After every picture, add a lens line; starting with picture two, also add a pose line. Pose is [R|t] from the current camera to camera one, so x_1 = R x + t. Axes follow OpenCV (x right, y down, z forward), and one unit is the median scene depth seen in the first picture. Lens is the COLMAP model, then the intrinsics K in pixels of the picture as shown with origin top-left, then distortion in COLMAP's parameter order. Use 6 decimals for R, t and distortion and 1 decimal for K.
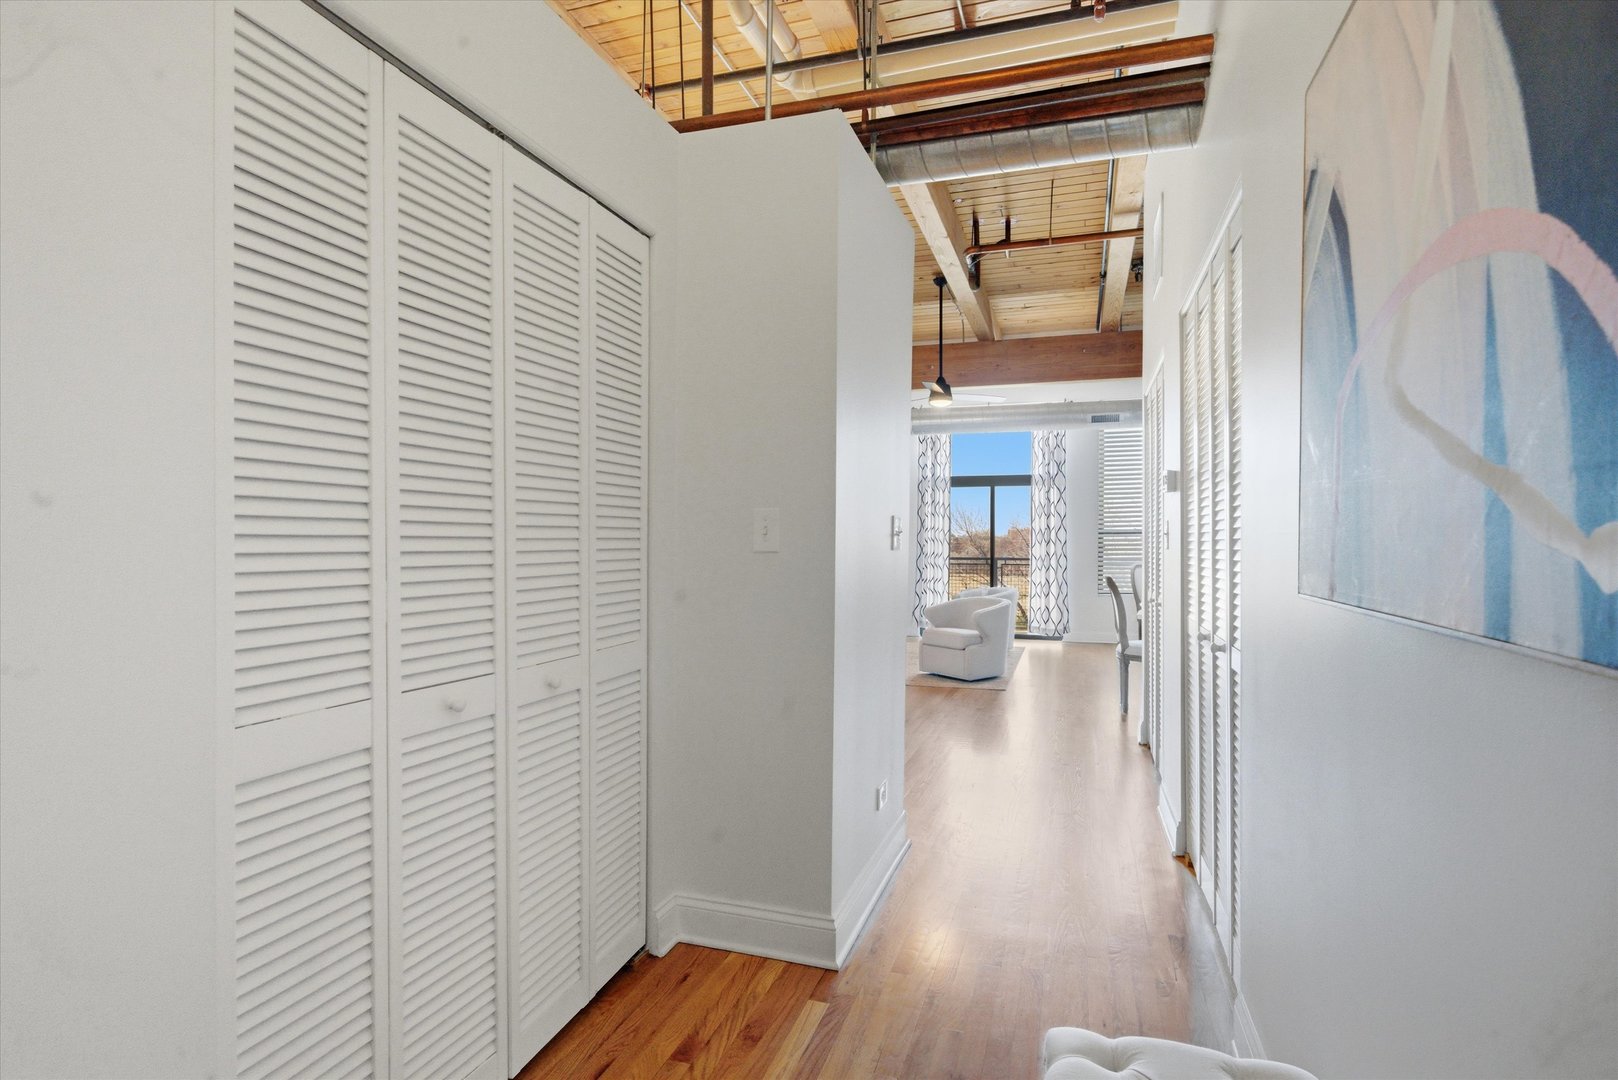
lens RADIAL K [[831.3, 0, 809.0], [0, 831.3, 540.0], [0, 0, 1]] dist [0.000242, 0.000063]
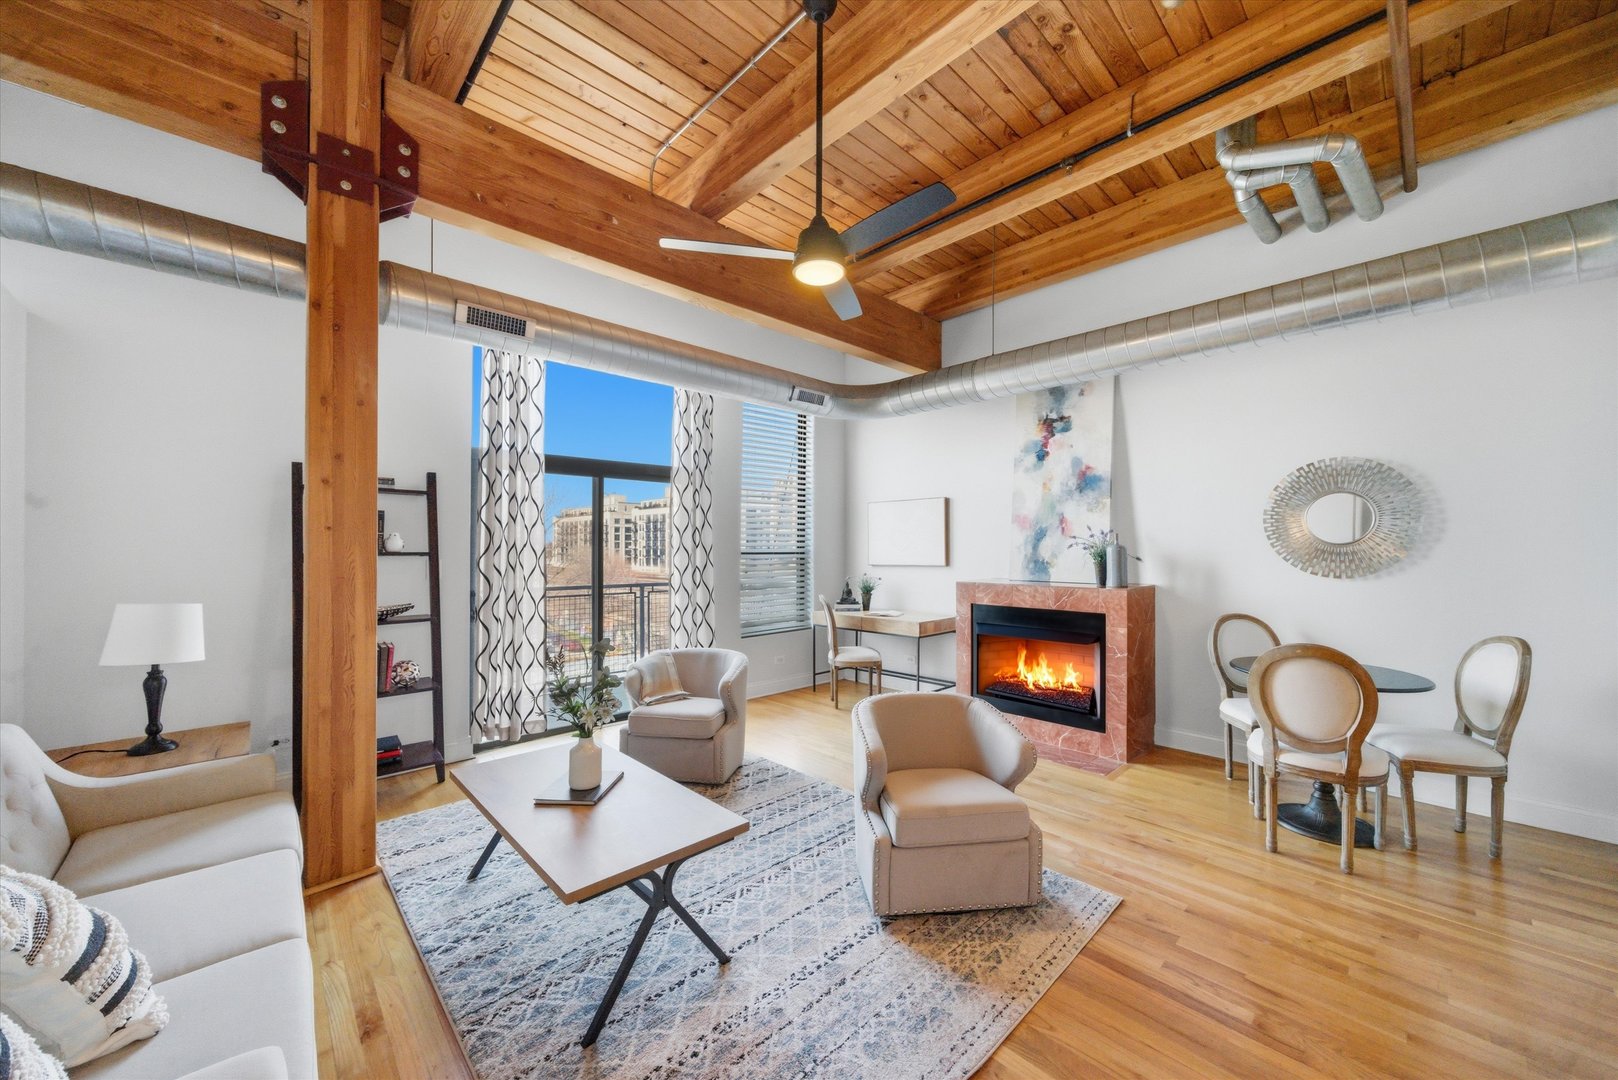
lens RADIAL K [[609.2, 0, 817.6], [0, 609.2, 546.1], [0, 0, 1]] dist [0.008032, 0.000333]
pose [[0.471594, -0.000398, 0.881816, -0.105018], [-0.000686, 0.999999, 0.000818, -0.015407], [-0.881816, -0.000991, 0.471593, 0.680457]]
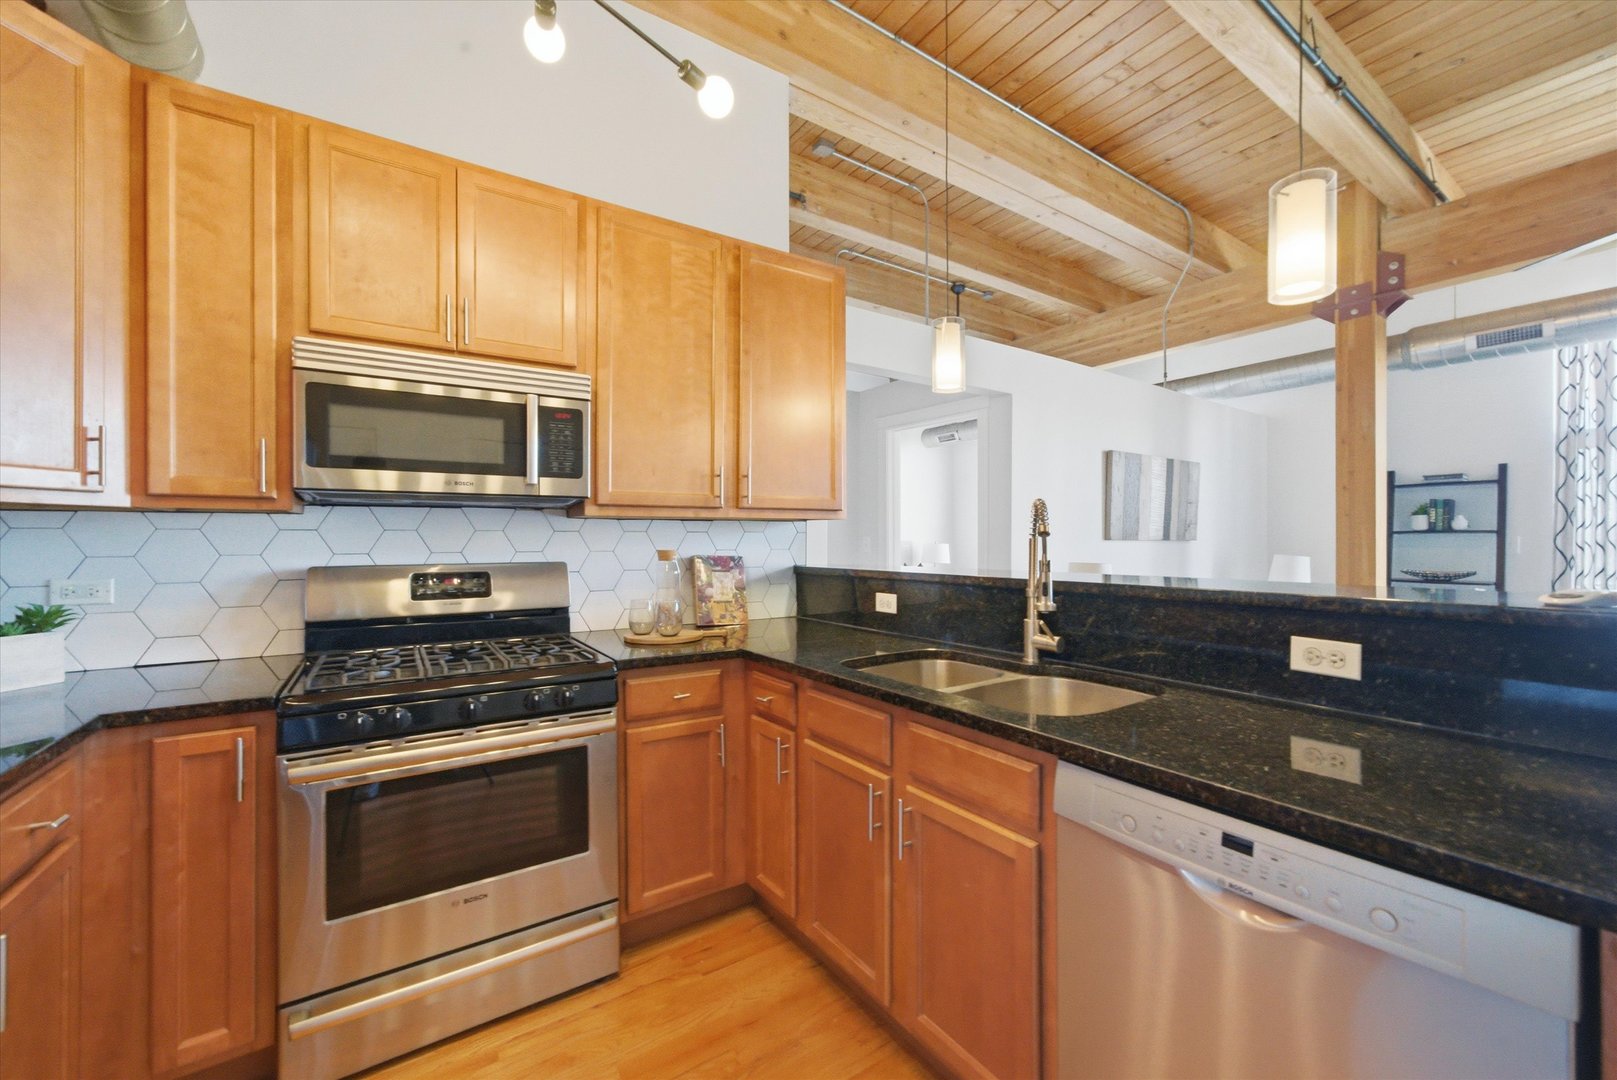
lens RADIAL K [[633.5, 0, 808.5], [0, 633.5, 540.0], [0, 0, 1]] dist [-0.015647, 0.007439]
pose [[0.789536, -0.004350, -0.613689, -0.004737], [0.003560, 0.999991, -0.002508, -0.004419], [0.613694, -0.000205, 0.789544, 0.388552]]
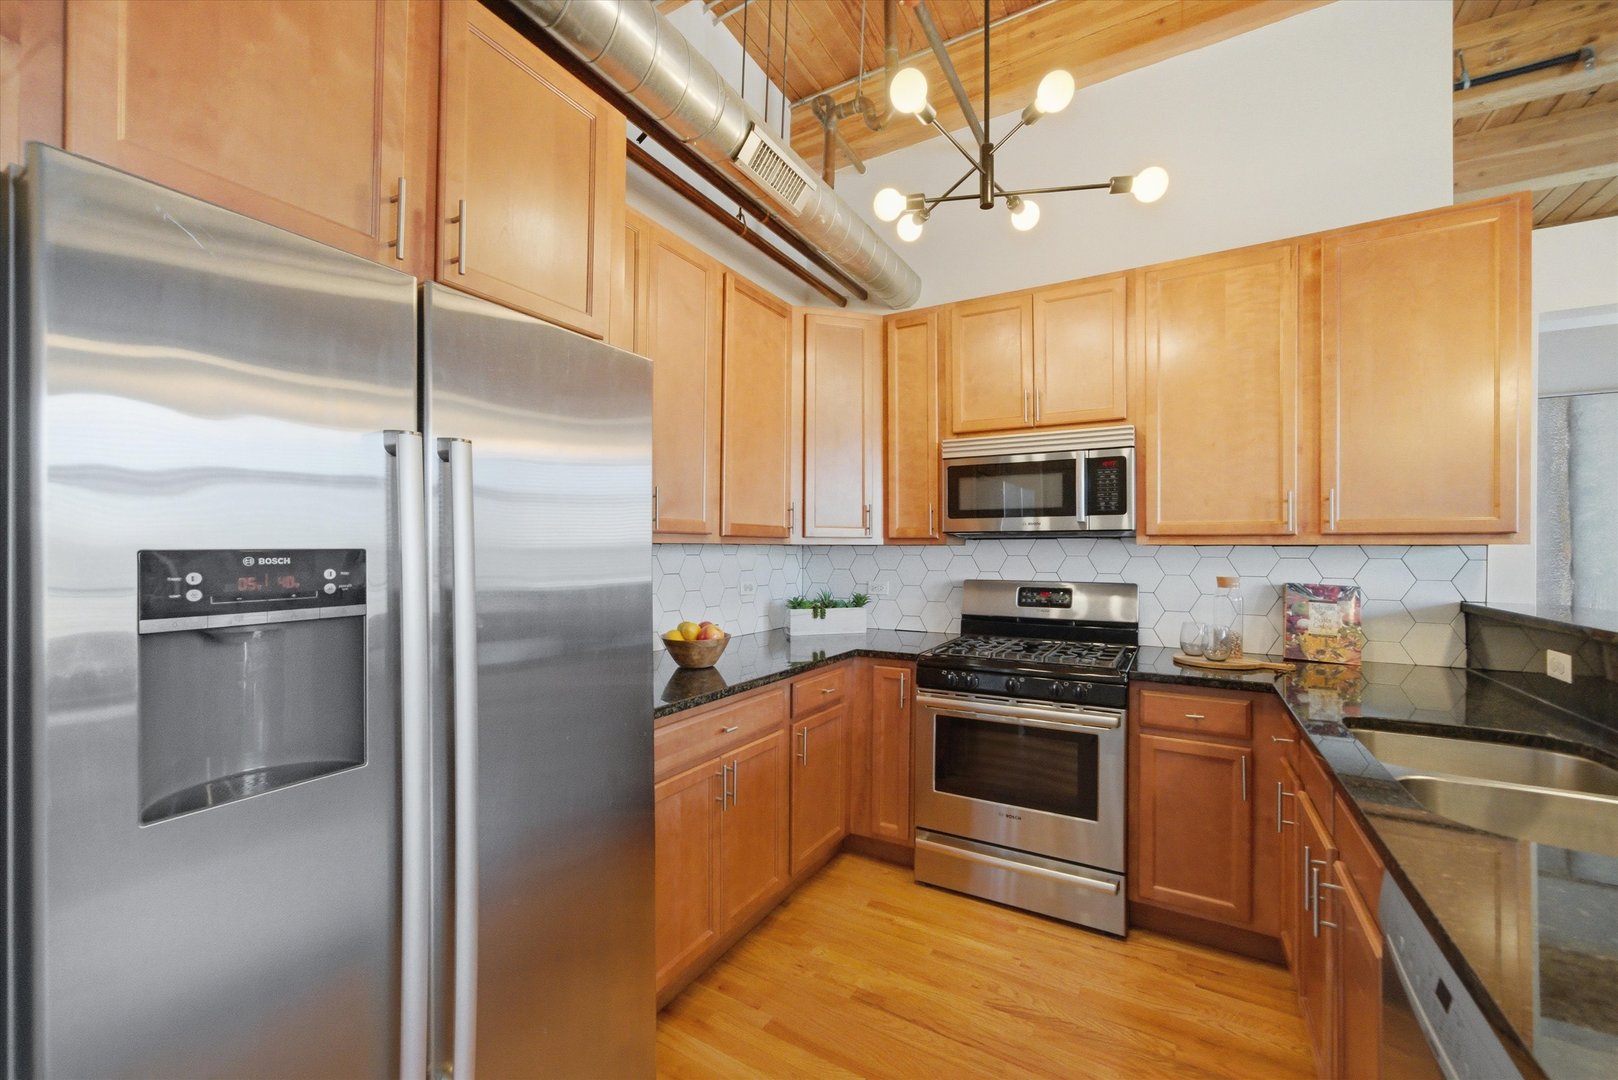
lens RADIAL K [[637.3, 0, 823.1], [0, 637.3, 548.1], [0, 0, 1]] dist [-0.037965, 0.022597]
pose [[-0.192211, -0.002684, -0.981350, 0.070337], [-0.004216, 0.999989, -0.001909, -0.011296], [0.981345, 0.003770, -0.192220, 0.439282]]
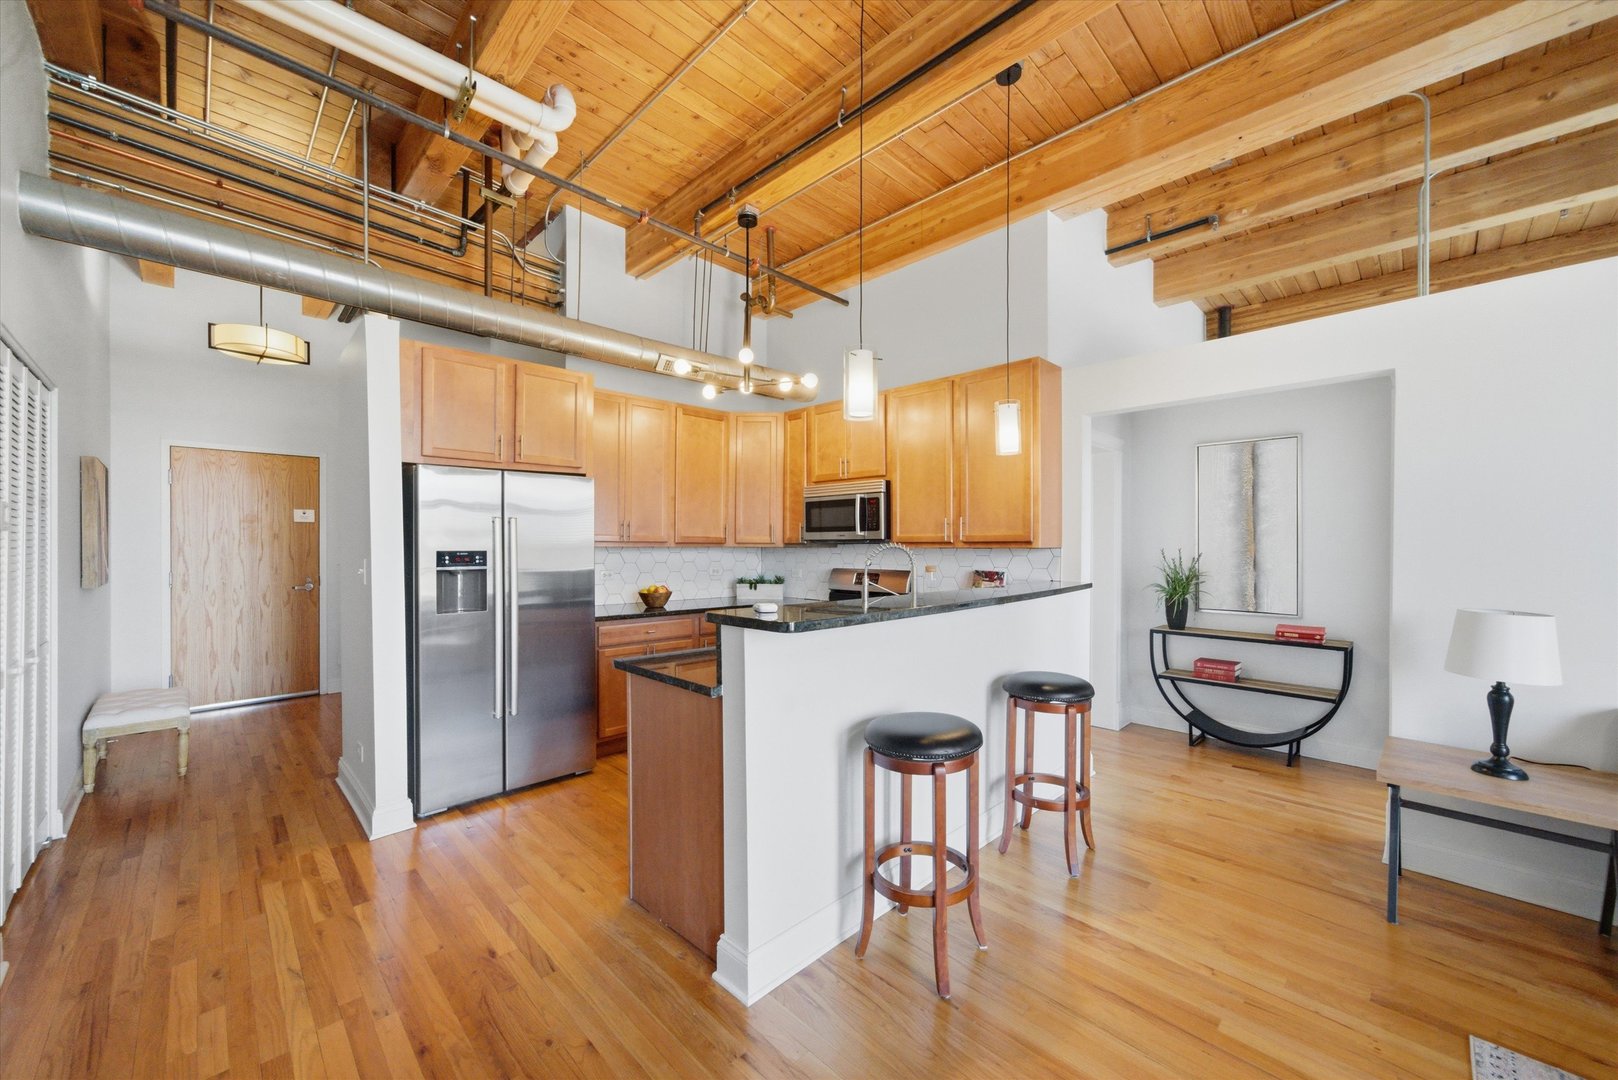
lens RADIAL K [[609.2, 0, 817.6], [0, 609.2, 546.1], [0, 0, 1]] dist [0.008032, 0.000333]
pose [[-0.432663, -0.001674, -0.901554, 0.208189], [-0.004579, 0.999989, 0.000341, -0.014467], [0.901544, 0.004276, -0.432666, 0.653231]]
